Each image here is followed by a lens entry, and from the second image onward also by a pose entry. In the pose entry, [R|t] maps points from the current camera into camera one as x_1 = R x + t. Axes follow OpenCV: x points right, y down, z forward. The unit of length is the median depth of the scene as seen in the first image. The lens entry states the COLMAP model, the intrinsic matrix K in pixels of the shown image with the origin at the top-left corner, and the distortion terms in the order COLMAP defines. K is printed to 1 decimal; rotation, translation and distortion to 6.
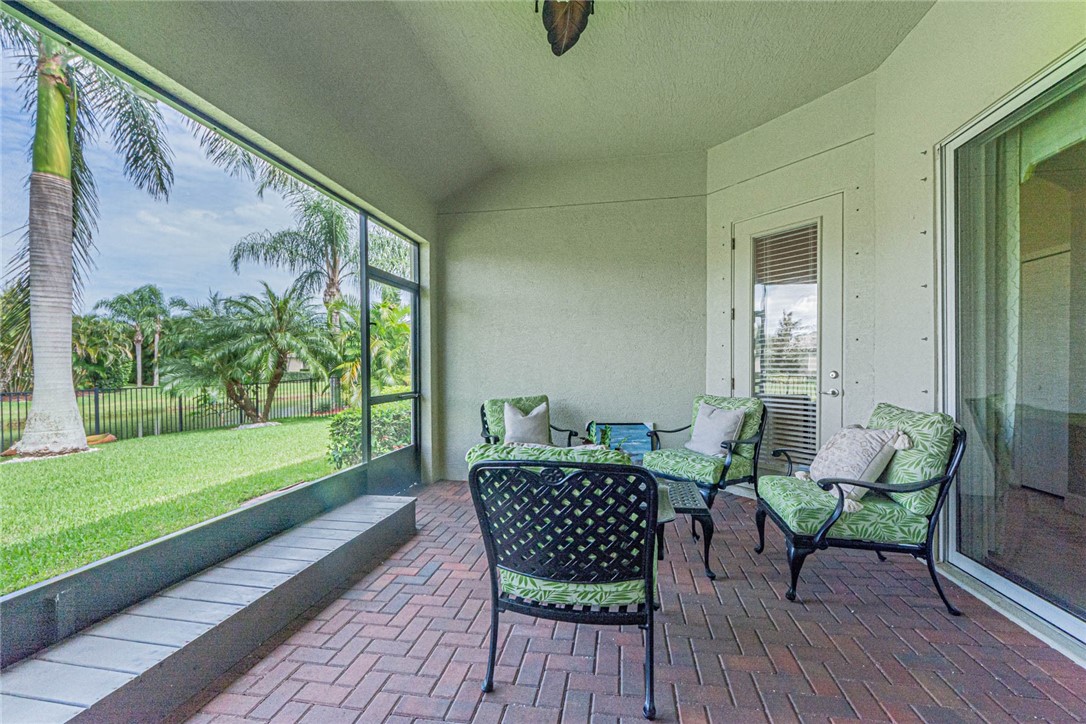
lens RADIAL K [[454.1, 0, 544.4], [0, 454.1, 370.6], [0, 0, 1]] dist [-0.003382, -0.000122]
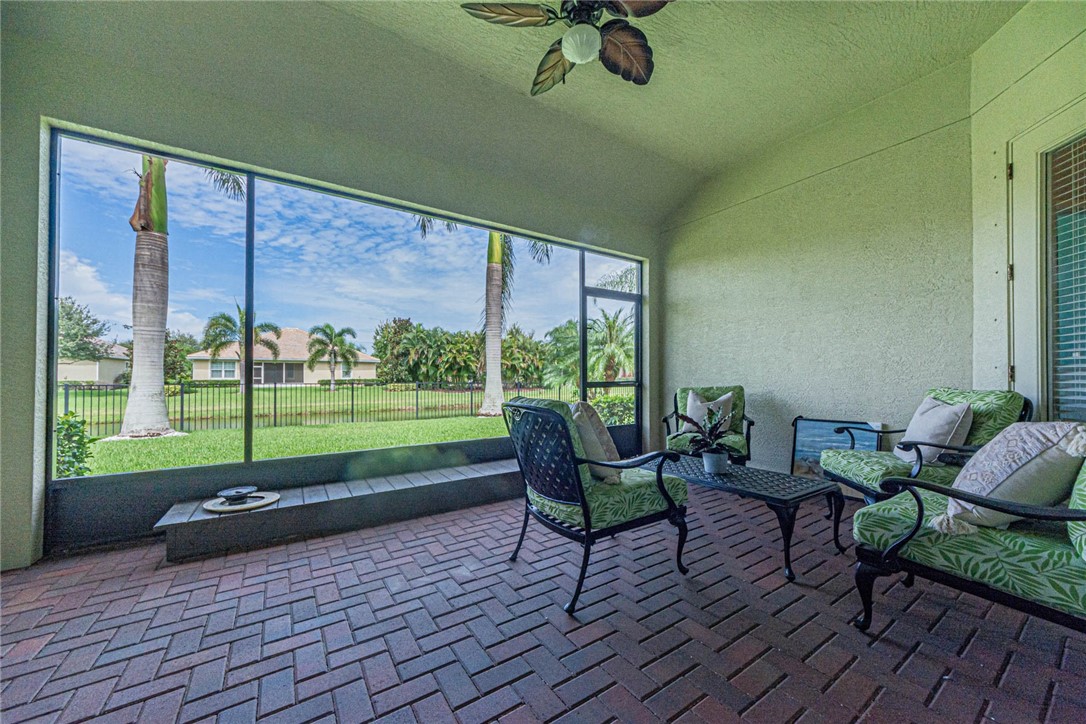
lens RADIAL K [[399.7, 0, 539.4], [0, 399.7, 372.5], [0, 0, 1]] dist [0.000110, -0.000380]
pose [[0.682382, -0.000937, -0.730996, 0.348525], [-0.010038, 0.999893, -0.010653, 0.038693], [0.730927, 0.014607, 0.682299, 0.059800]]
